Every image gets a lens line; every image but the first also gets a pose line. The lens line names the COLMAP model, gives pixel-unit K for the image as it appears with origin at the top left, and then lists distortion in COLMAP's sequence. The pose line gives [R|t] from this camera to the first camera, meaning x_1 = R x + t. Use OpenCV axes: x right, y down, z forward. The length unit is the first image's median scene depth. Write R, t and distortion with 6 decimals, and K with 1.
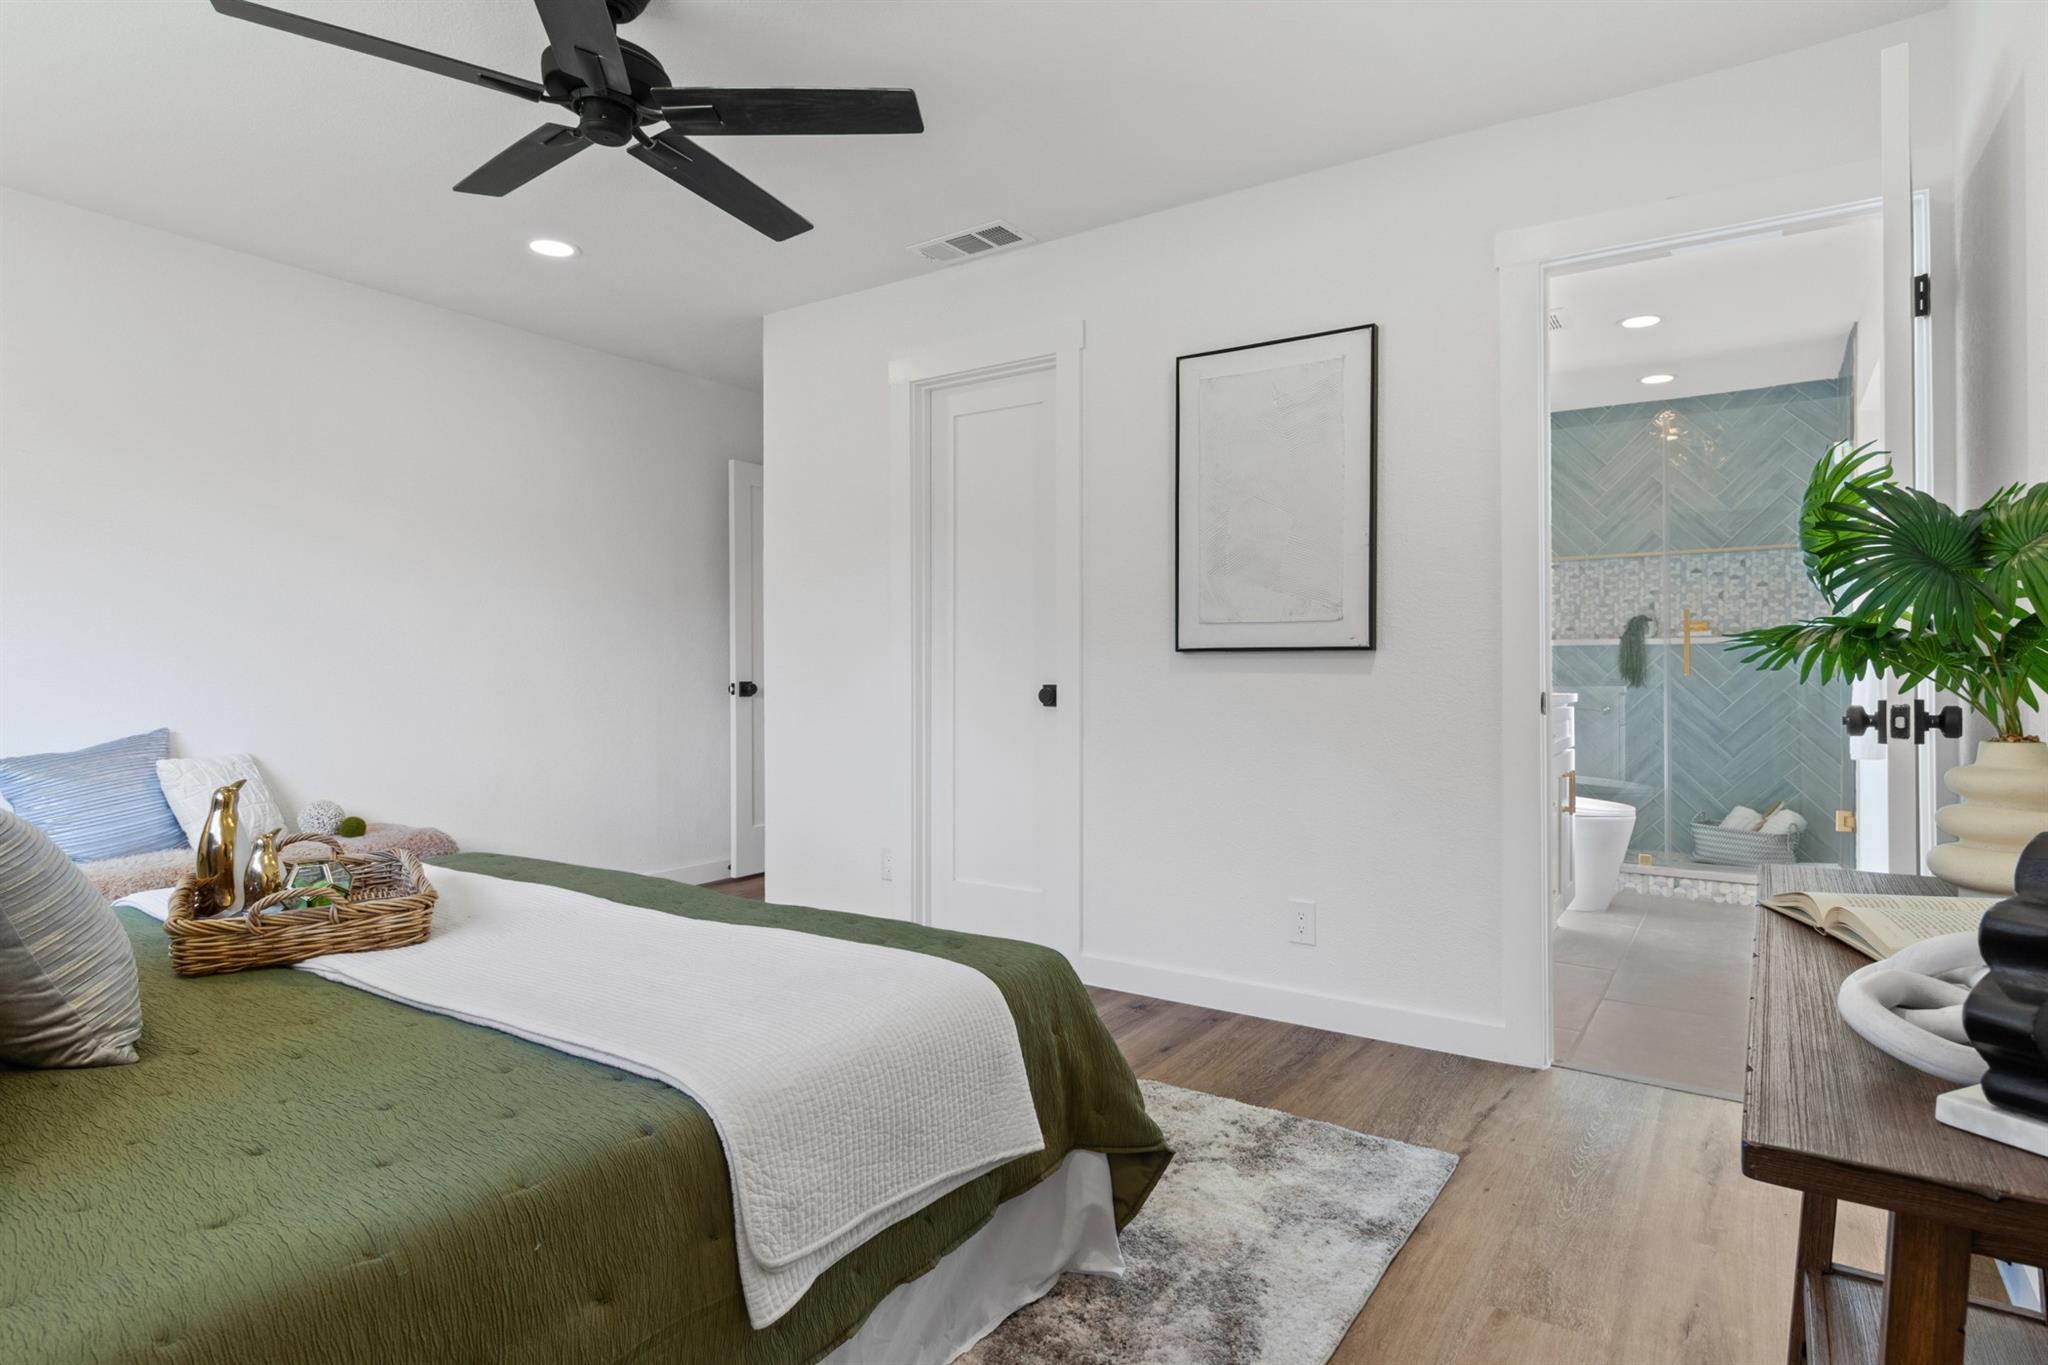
lens RADIAL K [[1119.0, 0, 1010.1], [0, 1119.0, 664.2], [0, 0, 1]] dist [0.000155, -0.000738]
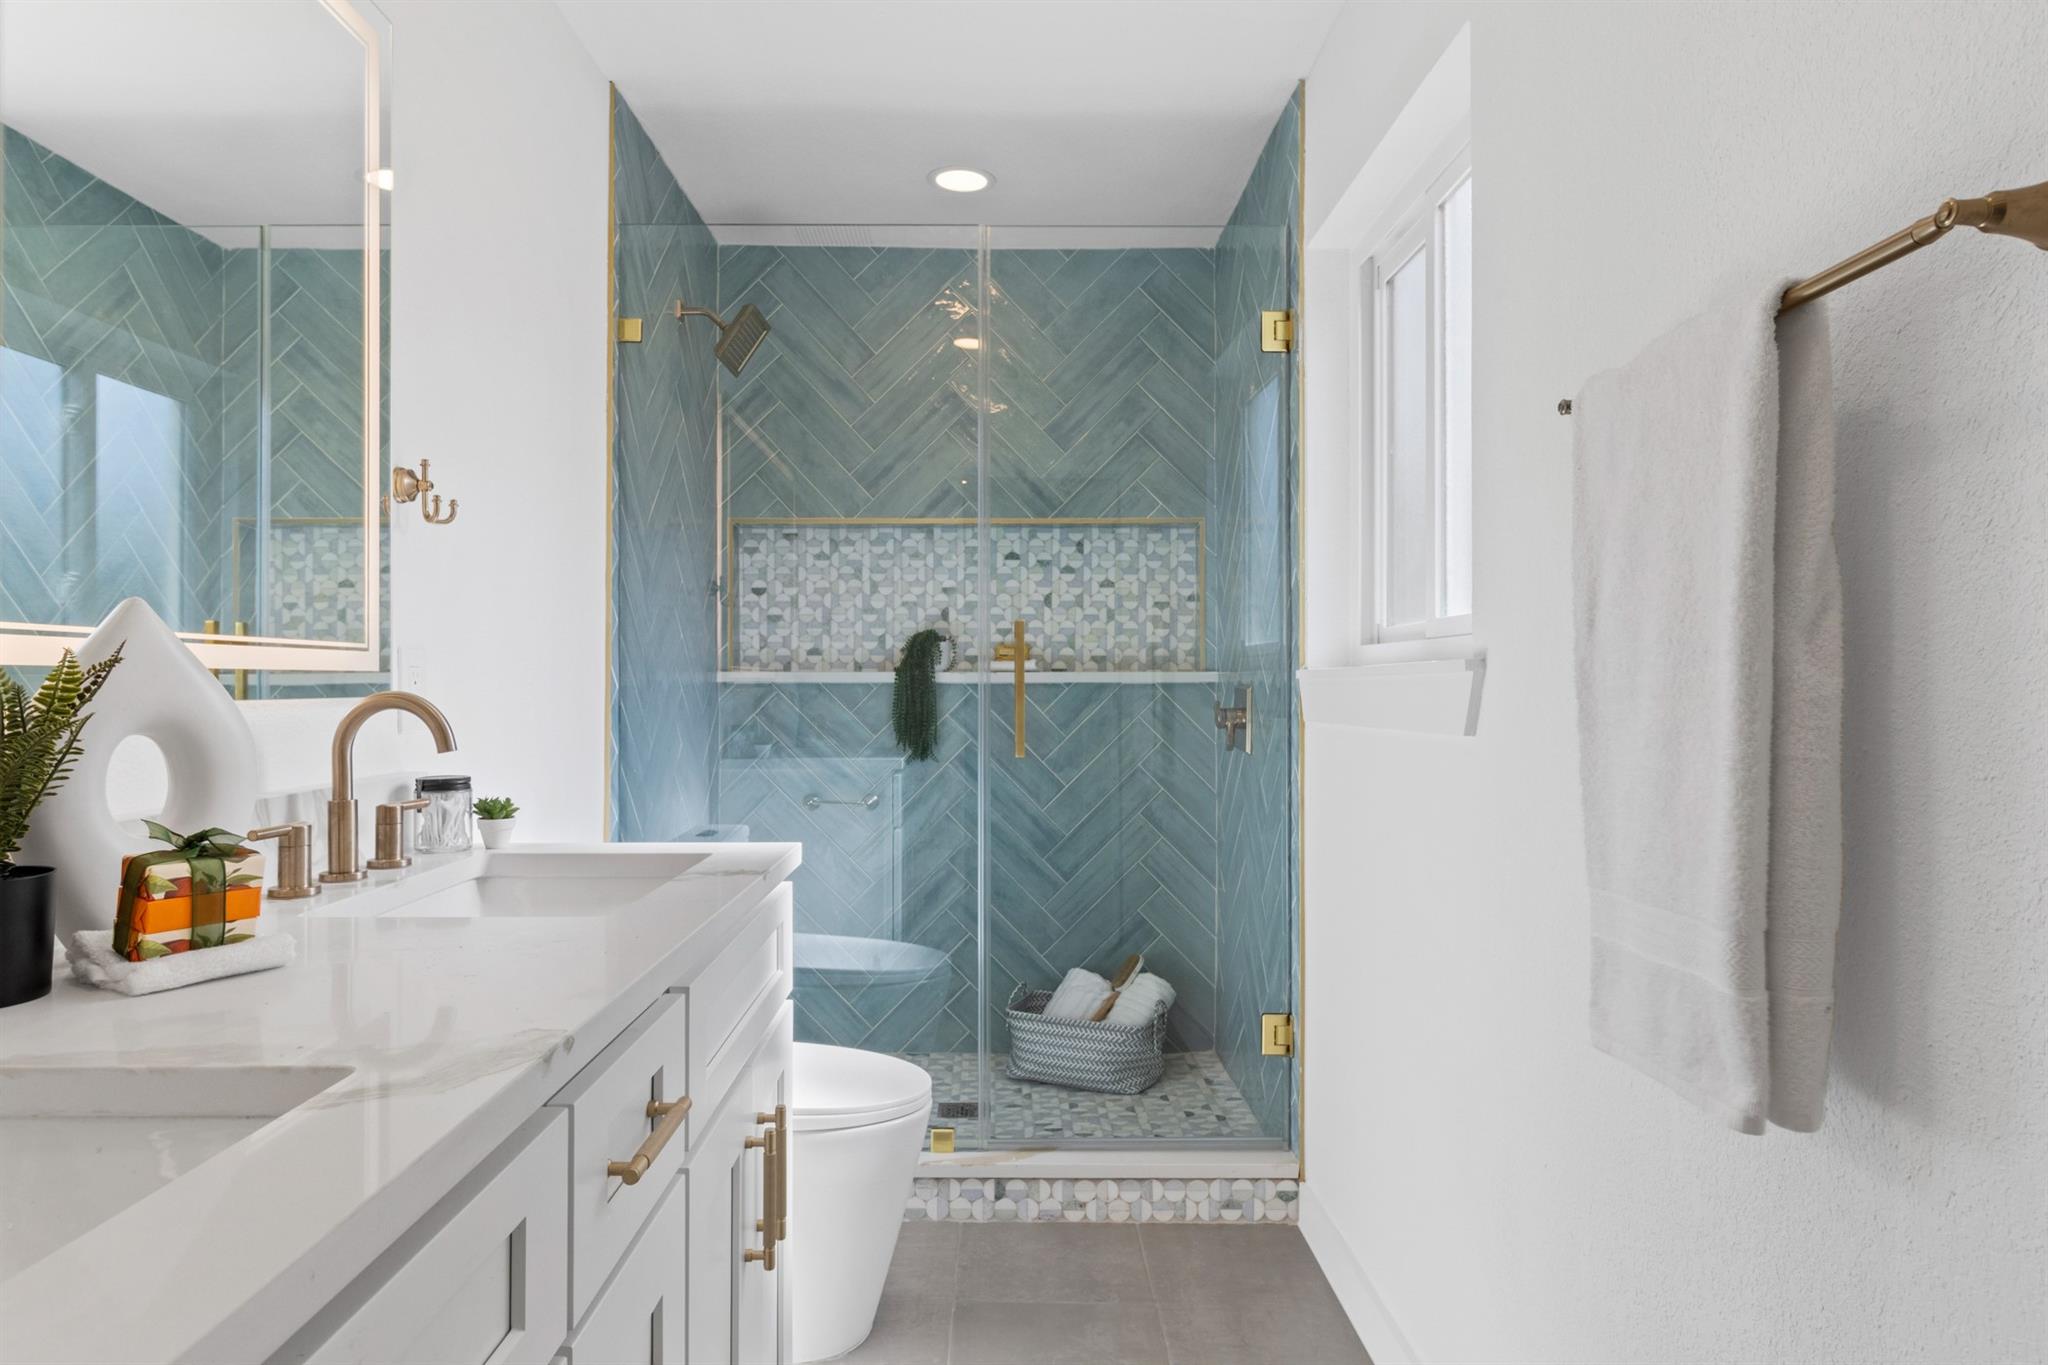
lens RADIAL K [[1248.8, 0, 1016.5], [0, 1248.8, 683.0], [0, 0, 1]] dist [0.017447, 0.000146]
pose [[0.822633, 0.004108, 0.568558, 0.251236], [-0.007113, 0.999970, 0.003067, -0.020172], [-0.568528, -0.006567, 0.822638, 0.472495]]
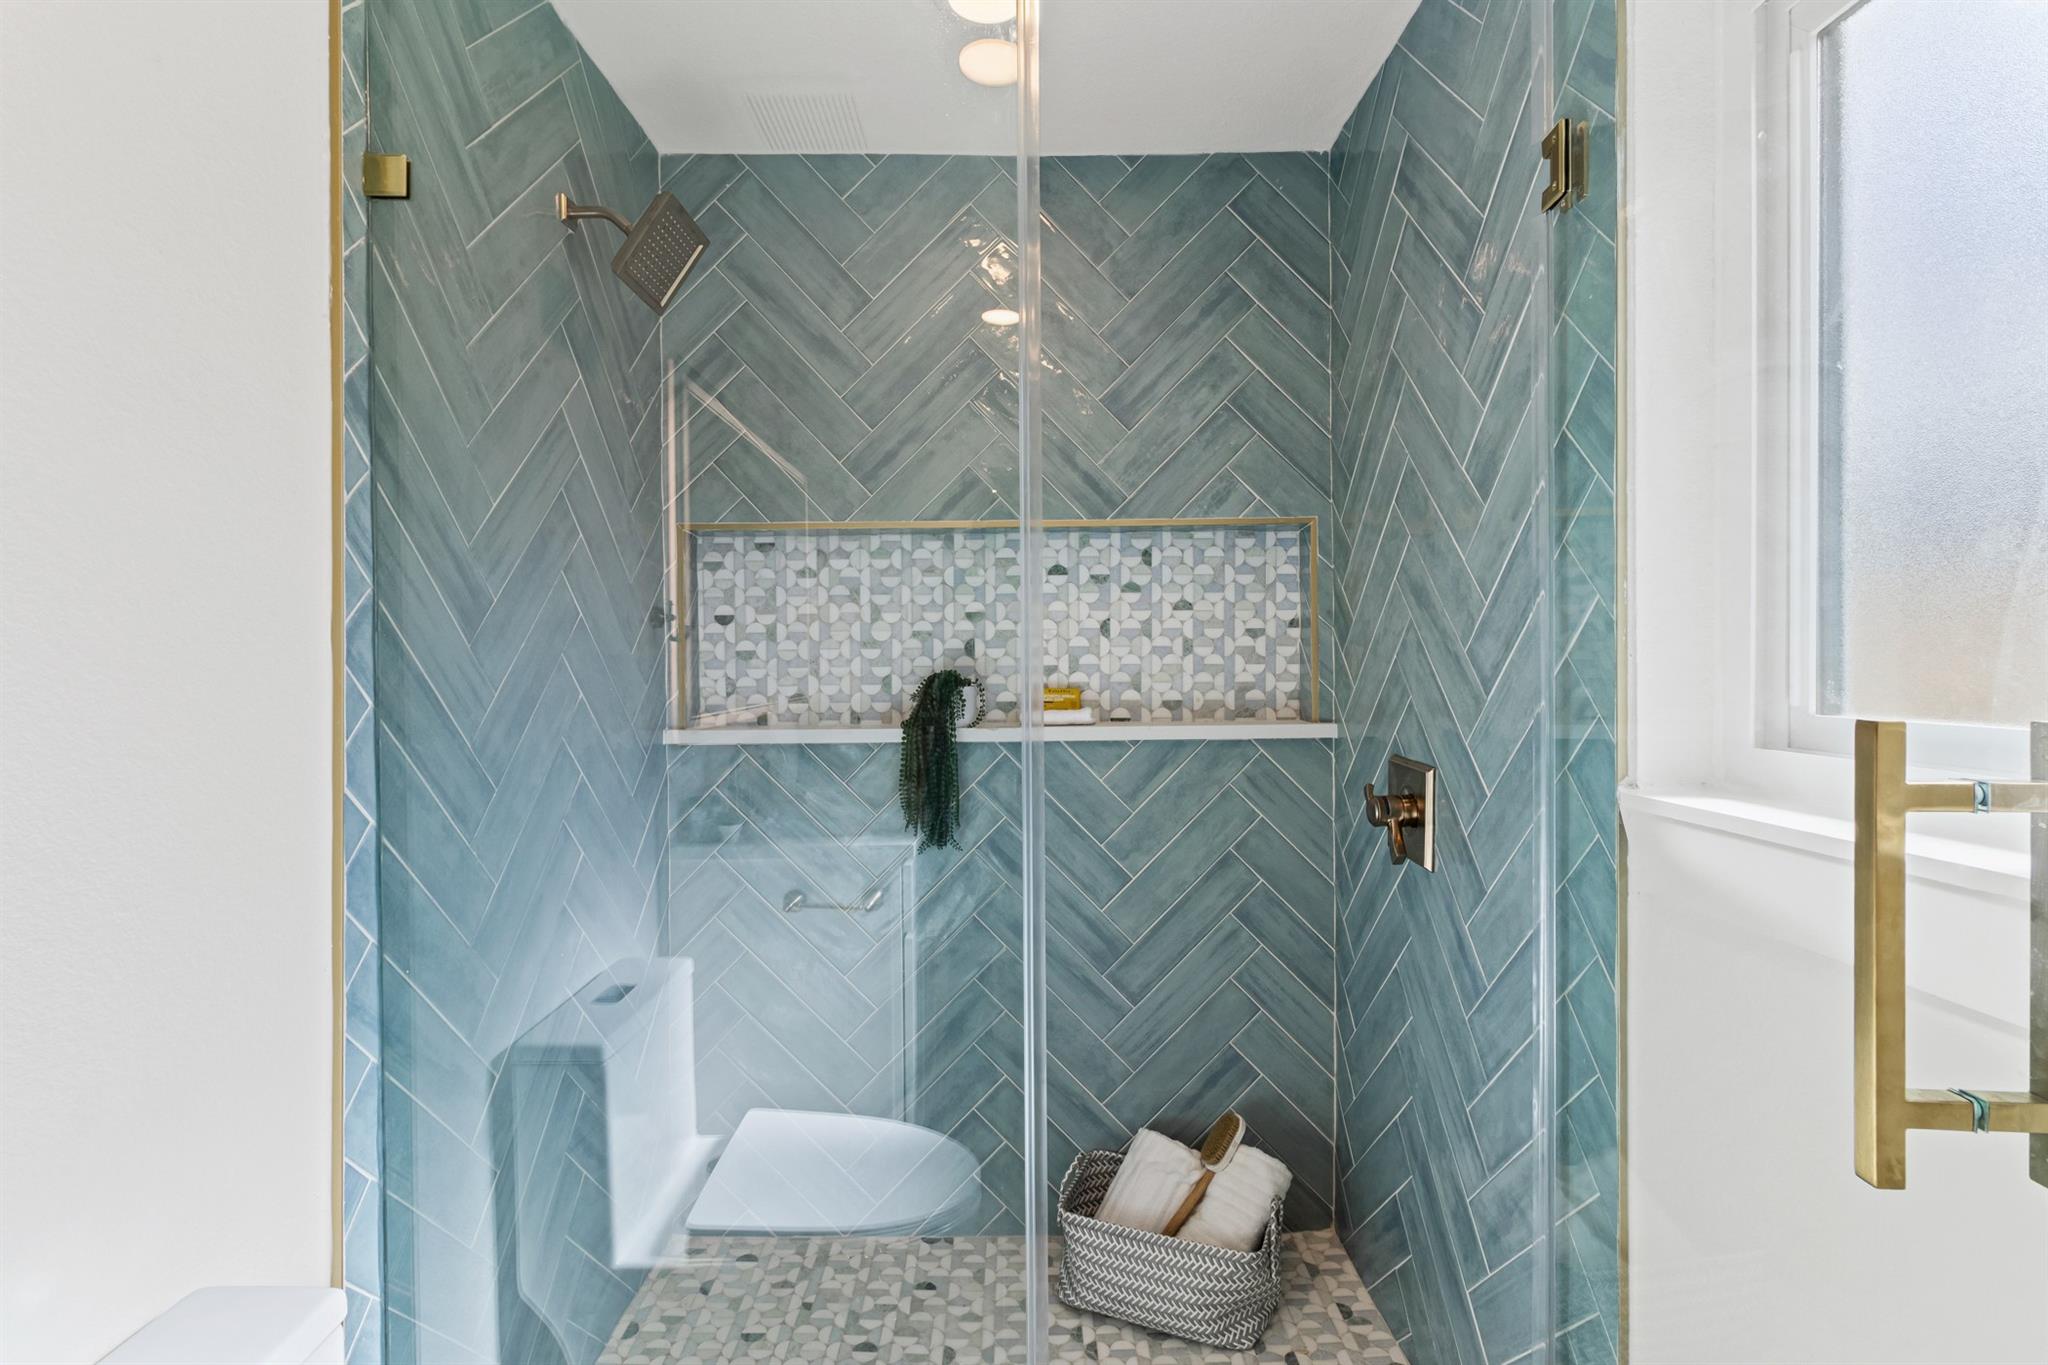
lens RADIAL K [[947.2, 0, 1018.1], [0, 947.2, 677.8], [0, 0, 1]] dist [0.000159, -0.000784]
pose [[0.832855, -0.013597, 0.553325, 0.398276], [0.000633, 0.999721, 0.023615, -0.050478], [-0.553491, -0.019318, 0.832631, 0.705508]]
